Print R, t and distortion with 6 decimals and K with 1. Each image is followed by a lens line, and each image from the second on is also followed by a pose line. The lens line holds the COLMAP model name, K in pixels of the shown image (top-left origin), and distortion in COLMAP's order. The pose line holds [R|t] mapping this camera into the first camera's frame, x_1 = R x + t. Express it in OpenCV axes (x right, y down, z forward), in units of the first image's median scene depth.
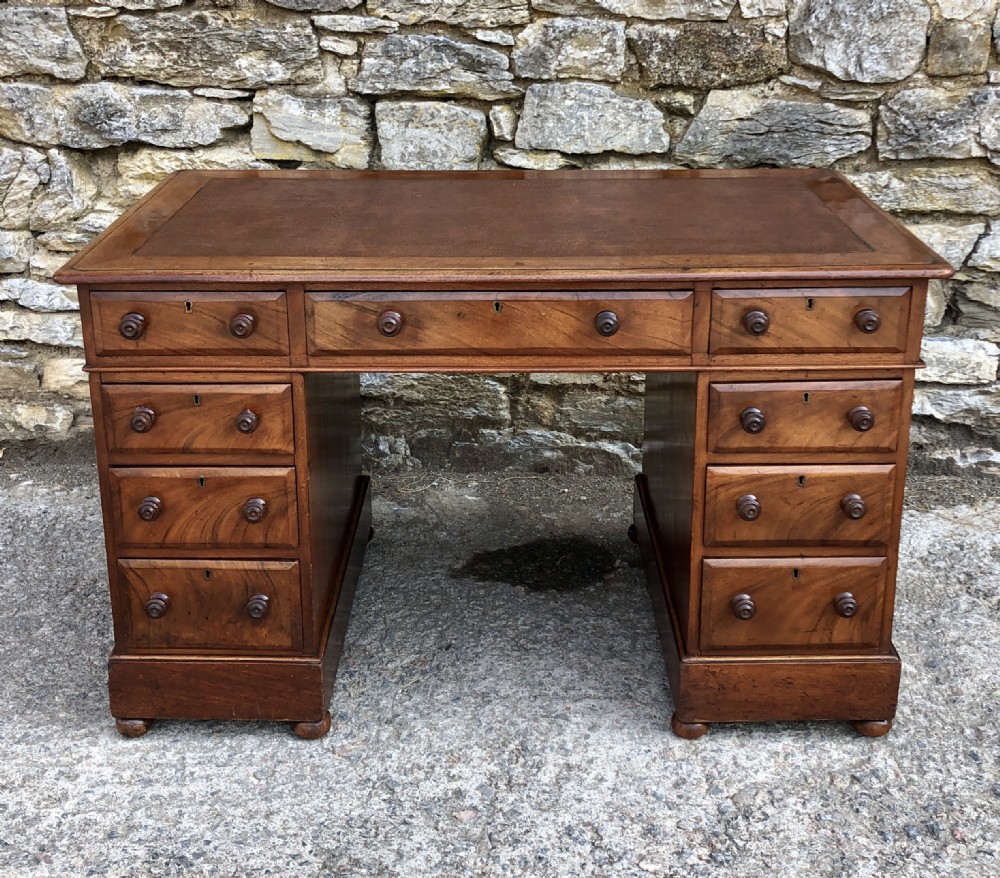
lens RADIAL K [[1326.2, 0, 483.1], [0, 1326.2, 352.1], [0, 0, 1]] dist [0.109999, -0.334914]
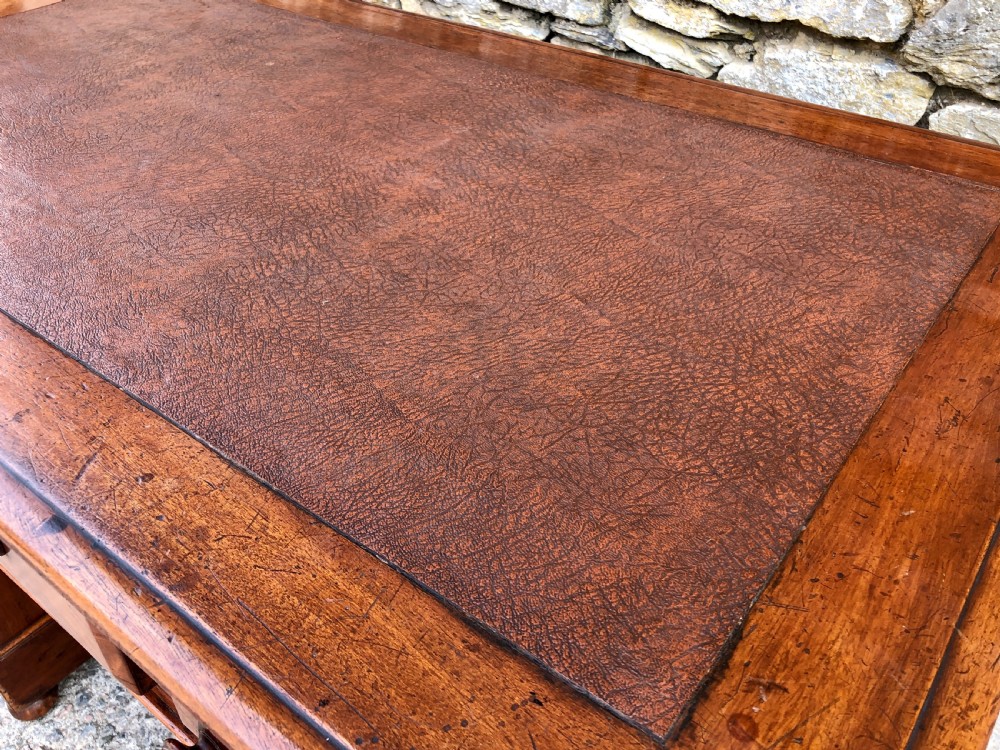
lens RADIAL K [[846.0, 0, 499.5], [0, 846.0, 365.6], [0, 0, 1]] dist [0.013982, -0.013460]
pose [[0.802377, 0.367993, -0.469863, 0.222497], [-0.188252, 0.903146, 0.385862, -0.136804], [0.566349, -0.221154, 0.793939, 0.616762]]
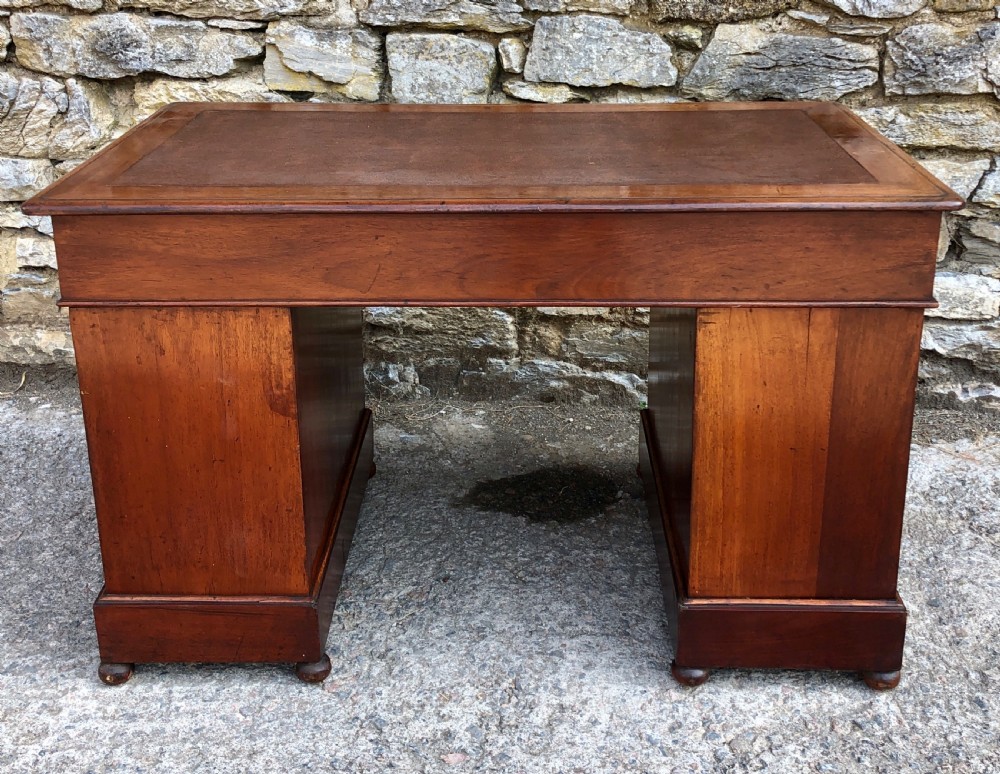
lens RADIAL K [[1196.1, 0, 499.9], [0, 1196.1, 287.3], [0, 0, 1]] dist [0.069363, -0.193702]
pose [[0.999838, 0.010639, -0.014509, 0.021162], [-0.010604, 0.999941, 0.002505, 0.001413], [0.014535, -0.002350, 0.999892, 0.091746]]
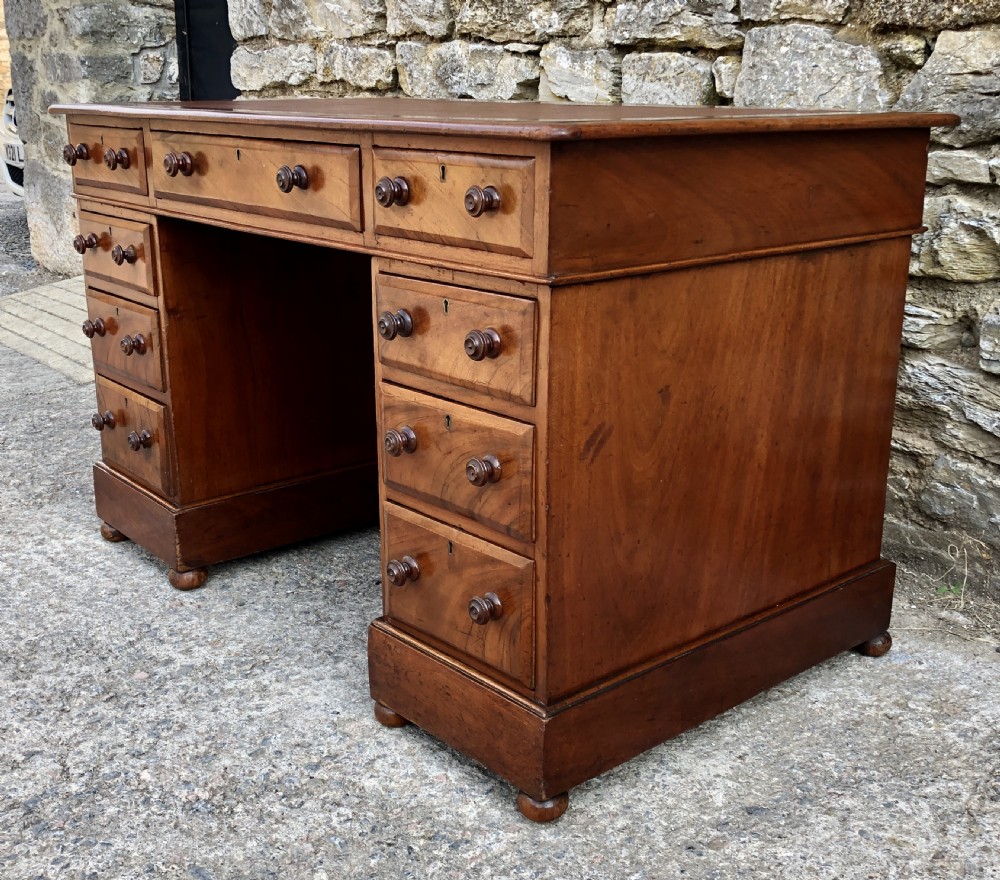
lens RADIAL K [[1222.2, 0, 506.1], [0, 1222.2, 459.5], [0, 0, 1]] dist [0.042473, -0.094109]
pose [[0.660616, 0.233337, -0.713540, 0.549960], [-0.253462, 0.963984, 0.080573, 0.037877], [0.706642, 0.127627, 0.695966, 0.387670]]
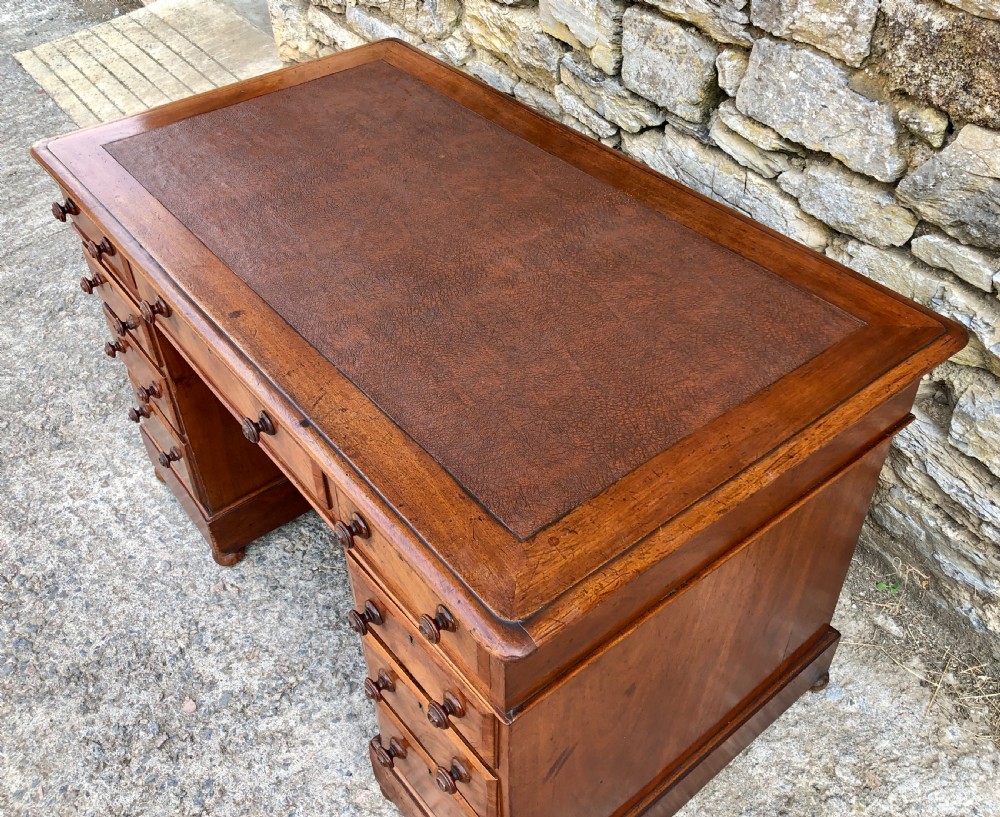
lens RADIAL K [[950.8, 0, 503.2], [0, 950.8, 375.4], [0, 0, 1]] dist [-0.005443, 0.032983]
pose [[0.636296, 0.493473, -0.592969, 0.367224], [-0.240799, 0.857290, 0.455049, -0.248668], [0.732900, -0.146759, 0.664318, 0.493153]]
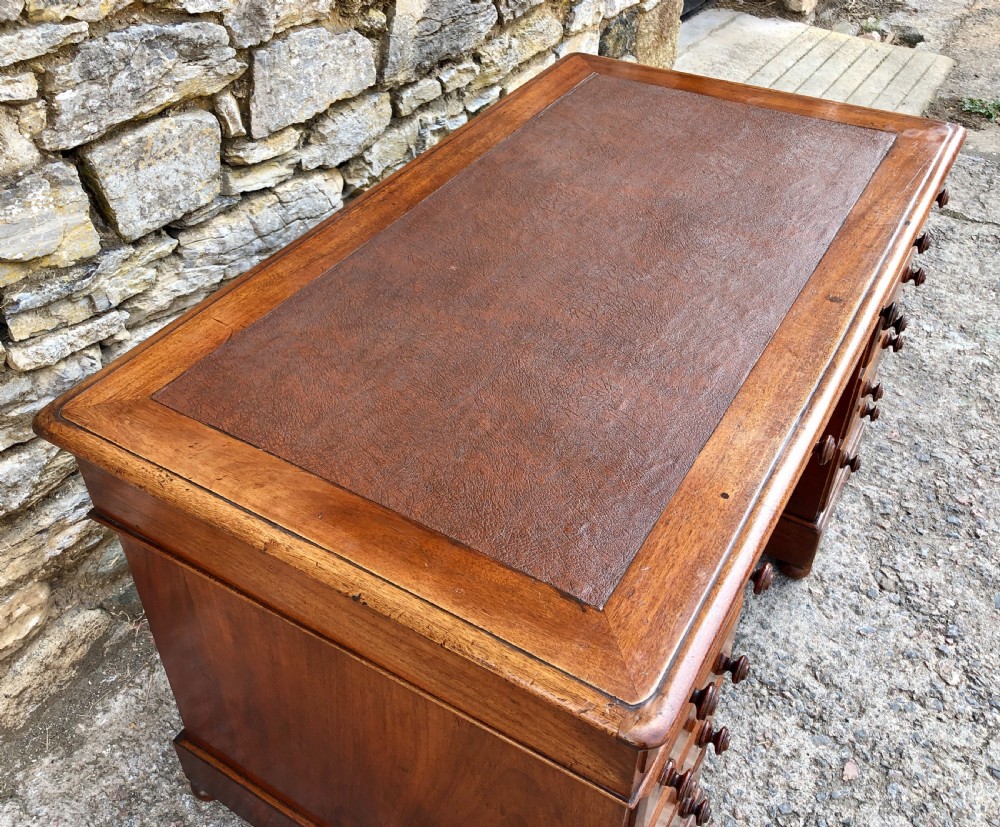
lens RADIAL K [[953.1, 0, 488.1], [0, 953.1, 389.0], [0, 0, 1]] dist [-0.039431, 0.100446]
pose [[0.500416, -0.545971, 0.671937, -0.363153], [0.289920, 0.836966, 0.464149, -0.253891], [-0.815800, -0.037460, 0.577119, 0.575999]]
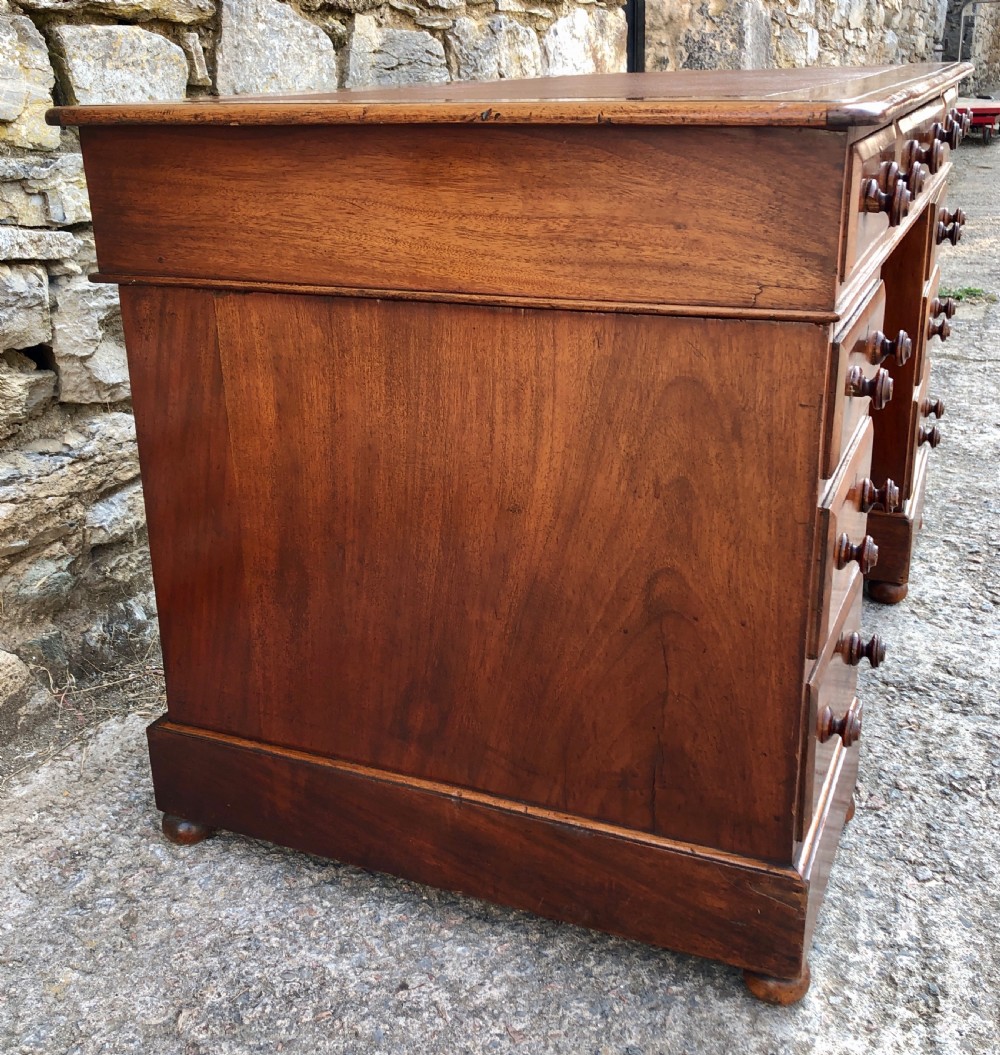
lens RADIAL K [[1201.8, 0, 486.7], [0, 1201.8, 498.4], [0, 0, 1]] dist [-0.016410, 0.056128]
pose [[0.380384, -0.321524, 0.867139, -0.536338], [0.330483, 0.922969, 0.197254, -0.039461], [-0.863764, 0.211543, 0.457341, 0.652957]]
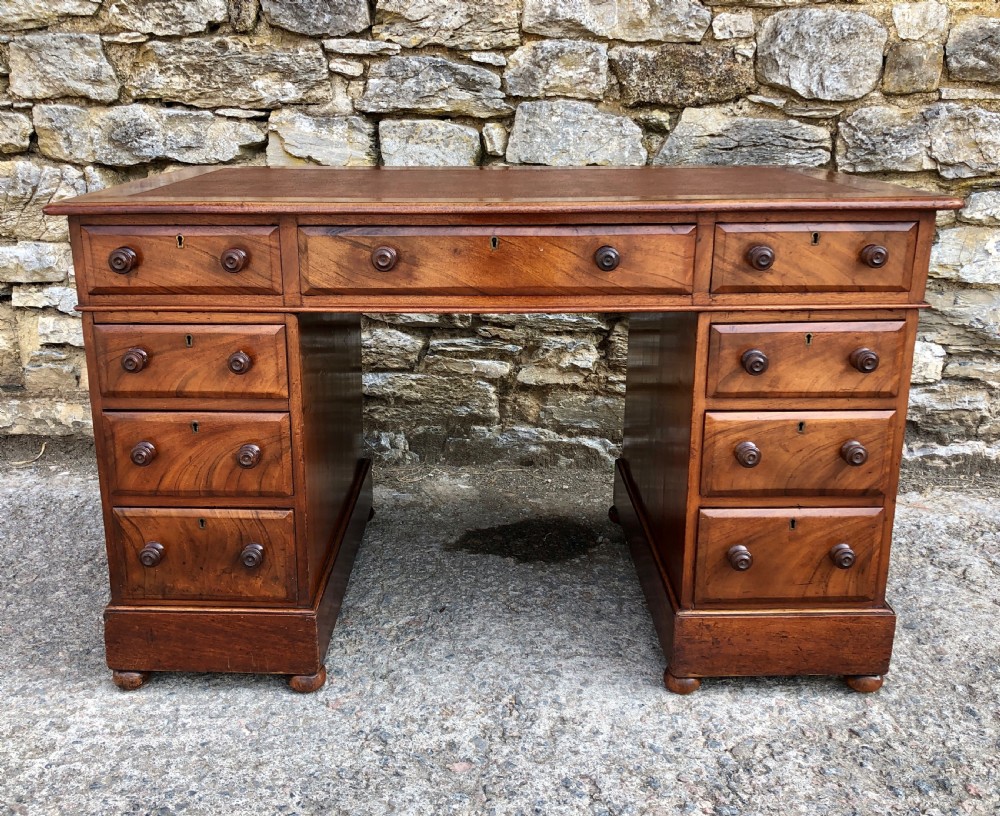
lens RADIAL K [[995.3, 0, 468.3], [0, 995.3, 407.4], [0, 0, 1]] dist [0.009329, -0.001938]
pose [[0.999987, 0.004404, -0.002731, -0.004041], [-0.004490, 0.999456, -0.032679, 0.077005], [0.002586, 0.032691, 0.999462, 0.188914]]
